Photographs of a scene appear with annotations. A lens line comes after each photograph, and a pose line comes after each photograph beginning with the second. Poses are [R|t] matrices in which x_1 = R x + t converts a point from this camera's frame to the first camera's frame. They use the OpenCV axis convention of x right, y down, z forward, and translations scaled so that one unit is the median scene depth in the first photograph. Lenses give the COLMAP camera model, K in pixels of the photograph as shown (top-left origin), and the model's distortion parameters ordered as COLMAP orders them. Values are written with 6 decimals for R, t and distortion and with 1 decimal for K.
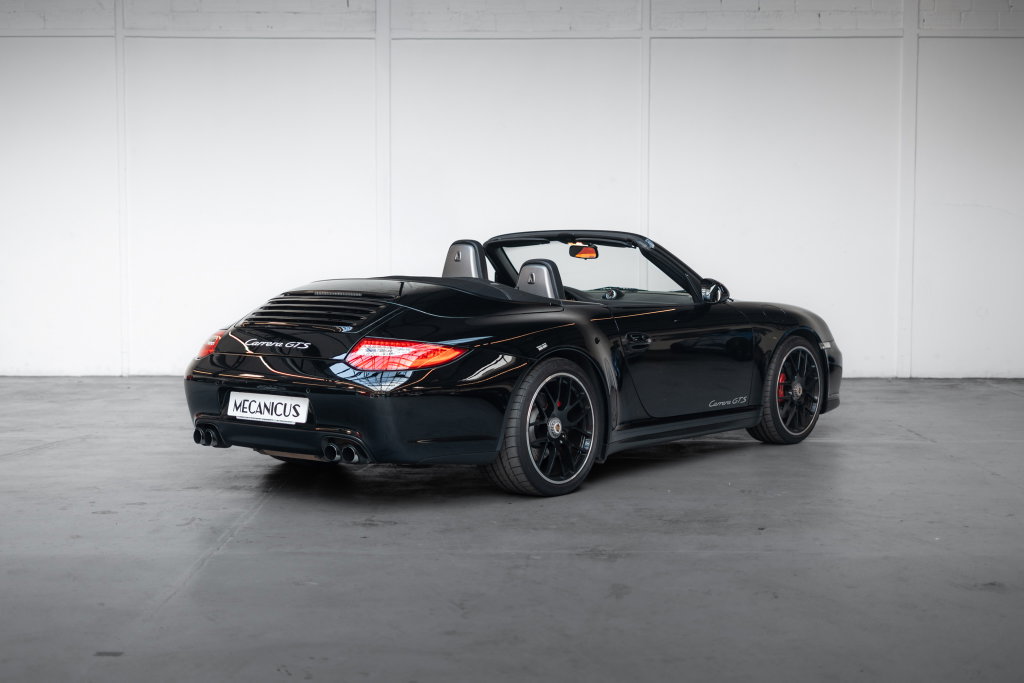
lens RADIAL K [[1631.2, 0, 504.4], [0, 1631.2, 408.7], [0, 0, 1]] dist [0.025082, 0.000000]
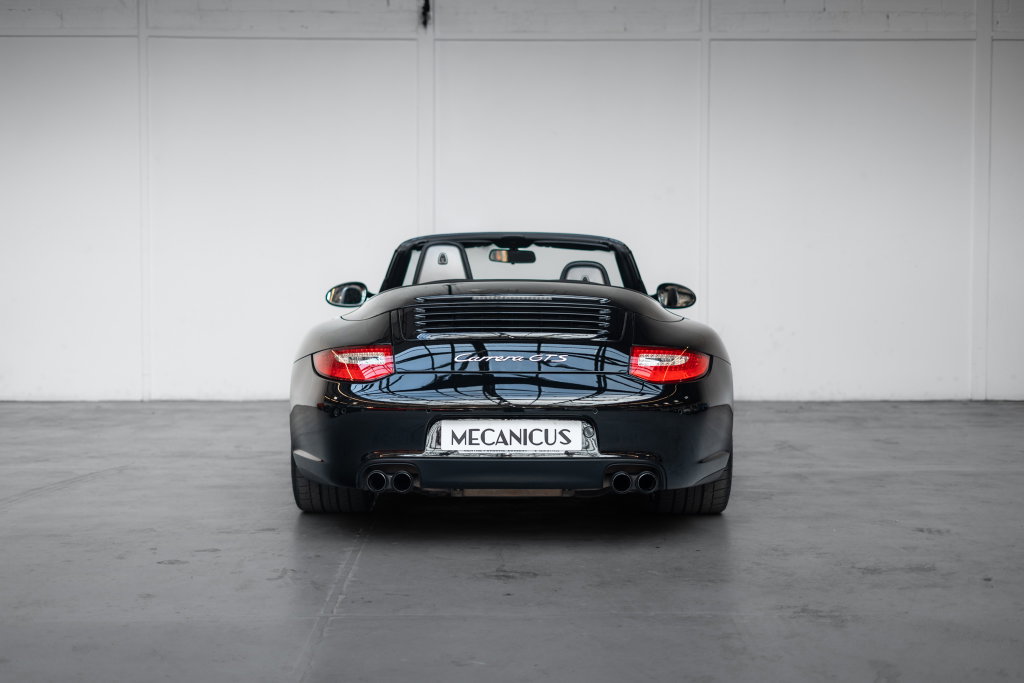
lens RADIAL K [[1535.3, 0, 502.1], [0, 1535.3, 375.6], [0, 0, 1]] dist [0.016622, 0.000000]
pose [[0.999494, -0.002728, 0.031693, -0.059412], [0.003939, 0.999261, -0.038229, -0.000027], [-0.031565, 0.038335, 0.998766, 0.126561]]
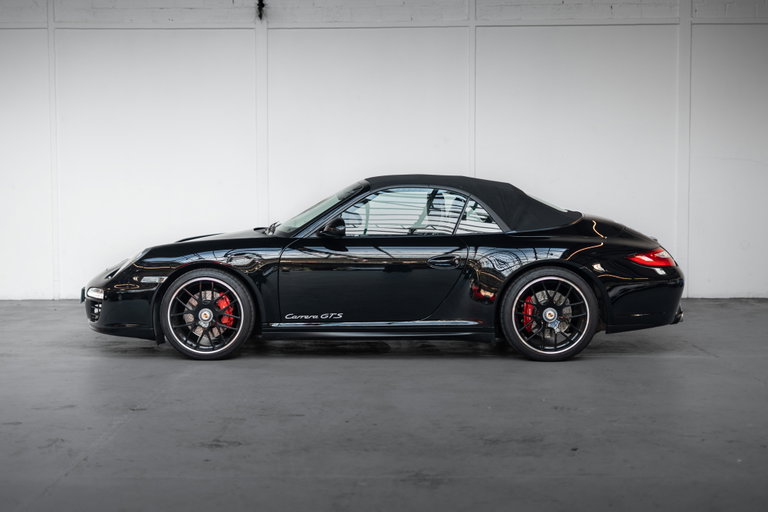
lens RADIAL K [[1151.5, 0, 369.6], [0, 1151.5, 292.5], [0, 0, 1]] dist [0.016622, 0.000000]
pose [[0.999946, -0.004825, -0.009209, 0.015596], [0.004674, 0.999855, -0.016345, -0.010213], [0.009287, 0.016301, 0.999824, 0.124962]]
